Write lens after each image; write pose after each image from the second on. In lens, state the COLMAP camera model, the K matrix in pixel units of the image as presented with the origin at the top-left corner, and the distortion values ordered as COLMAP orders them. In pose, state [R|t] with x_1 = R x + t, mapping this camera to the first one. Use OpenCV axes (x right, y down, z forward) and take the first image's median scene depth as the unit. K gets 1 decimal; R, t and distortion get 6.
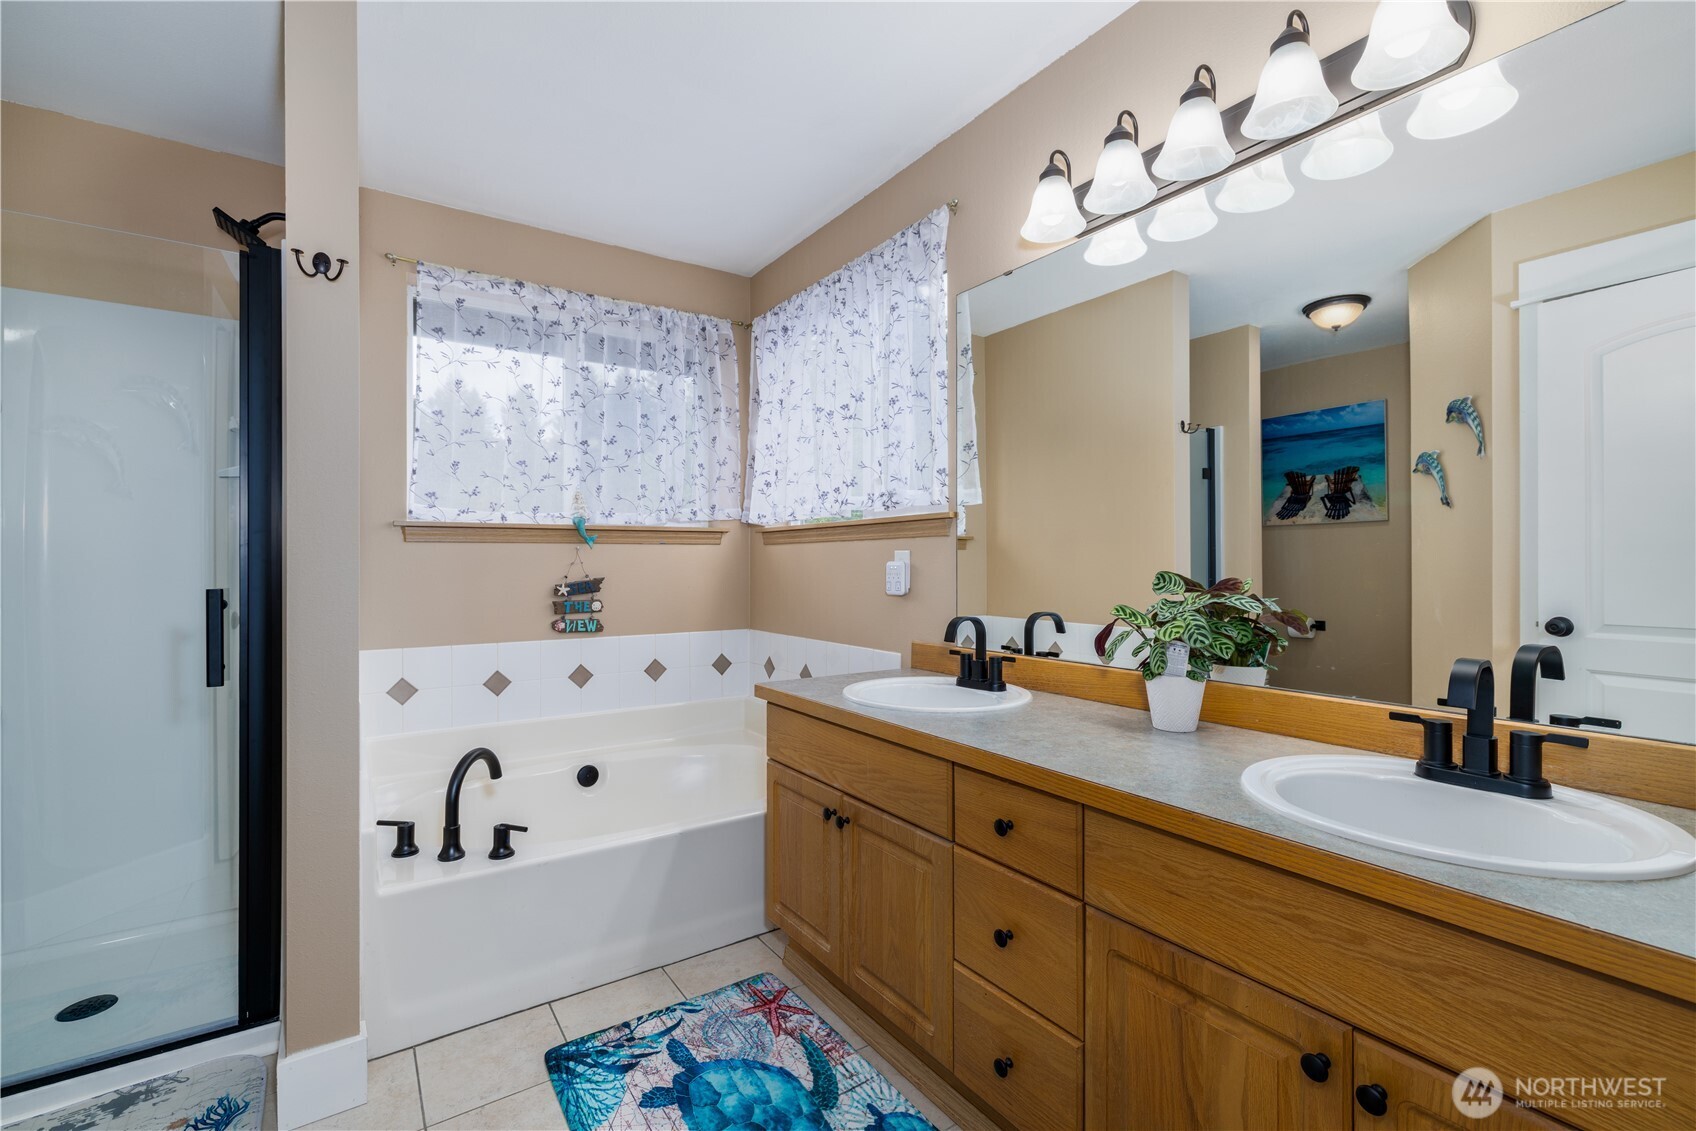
lens RADIAL K [[732.8, 0, 852.6], [0, 732.8, 567.6], [0, 0, 1]] dist [-0.008379, 0.000769]
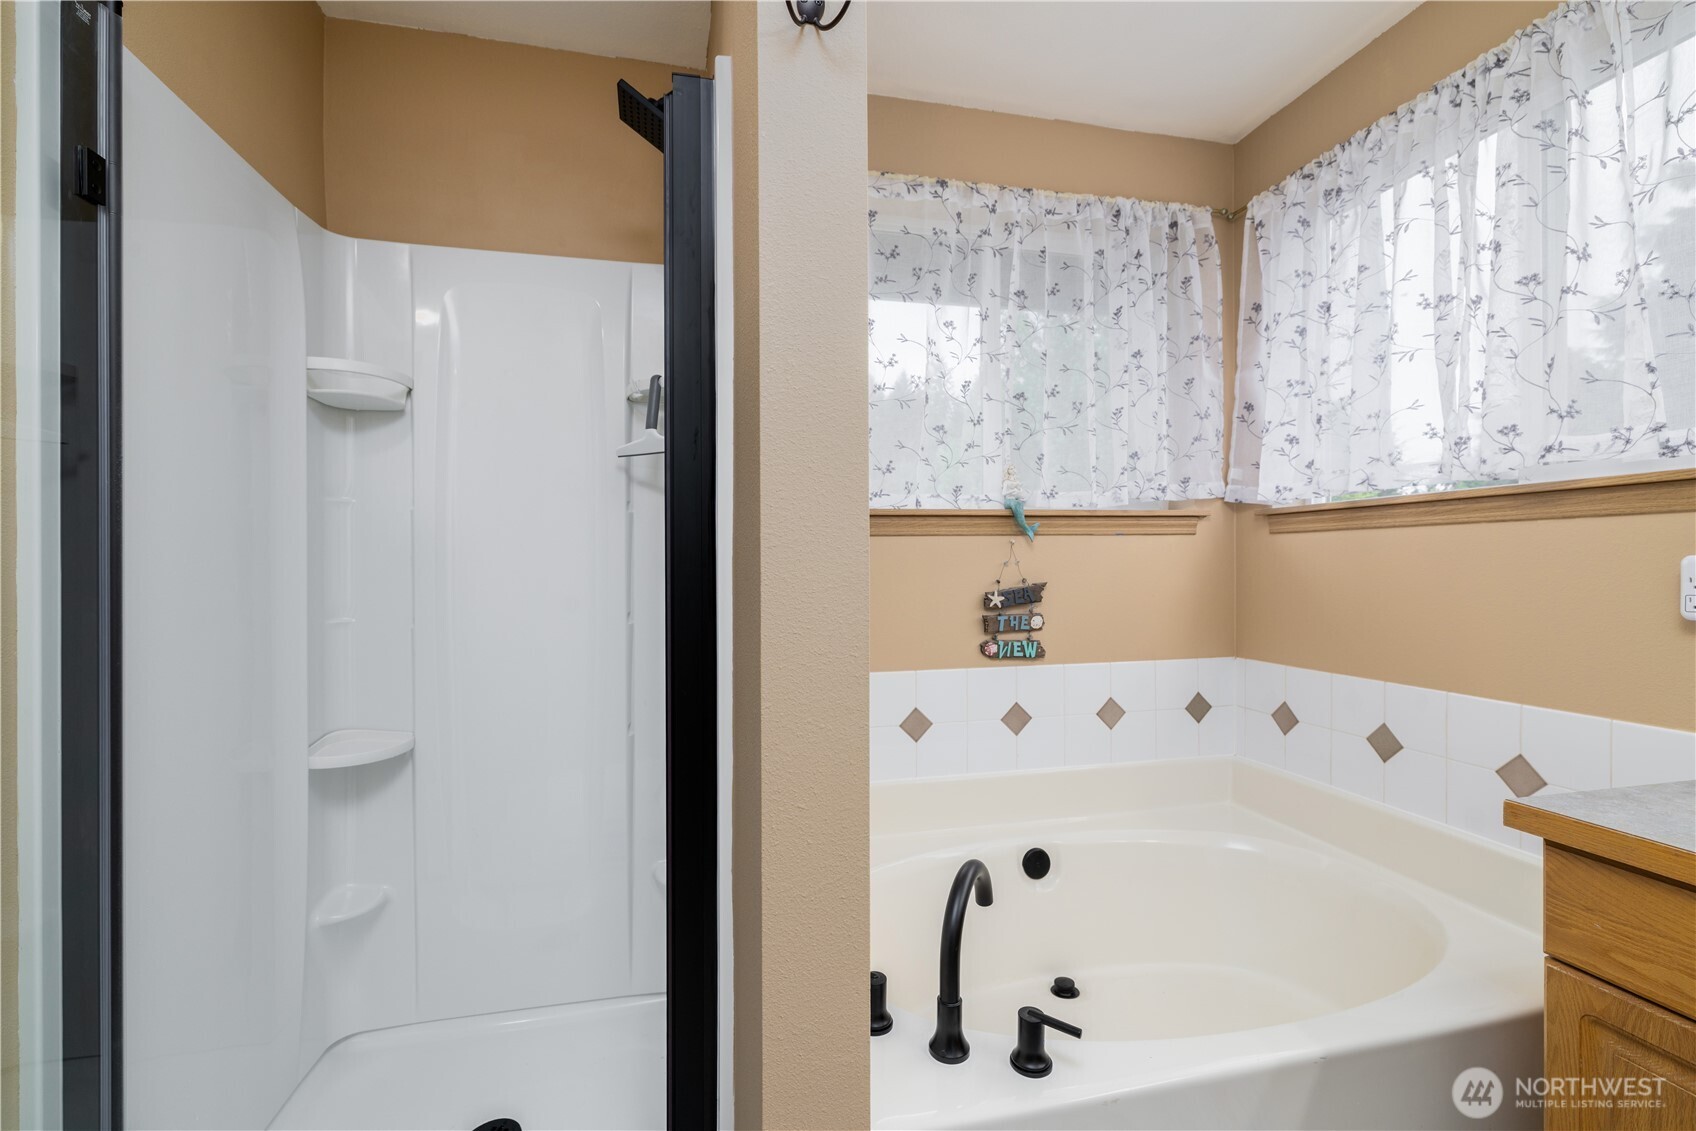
lens RADIAL K [[732.8, 0, 845.3], [0, 732.8, 566.0], [0, 0, 1]] dist [-0.008379, 0.000769]
pose [[0.931427, -0.003840, -0.363909, -0.263952], [0.003214, 0.999992, -0.002325, -0.001589], [0.363915, 0.000996, 0.931432, 0.263950]]
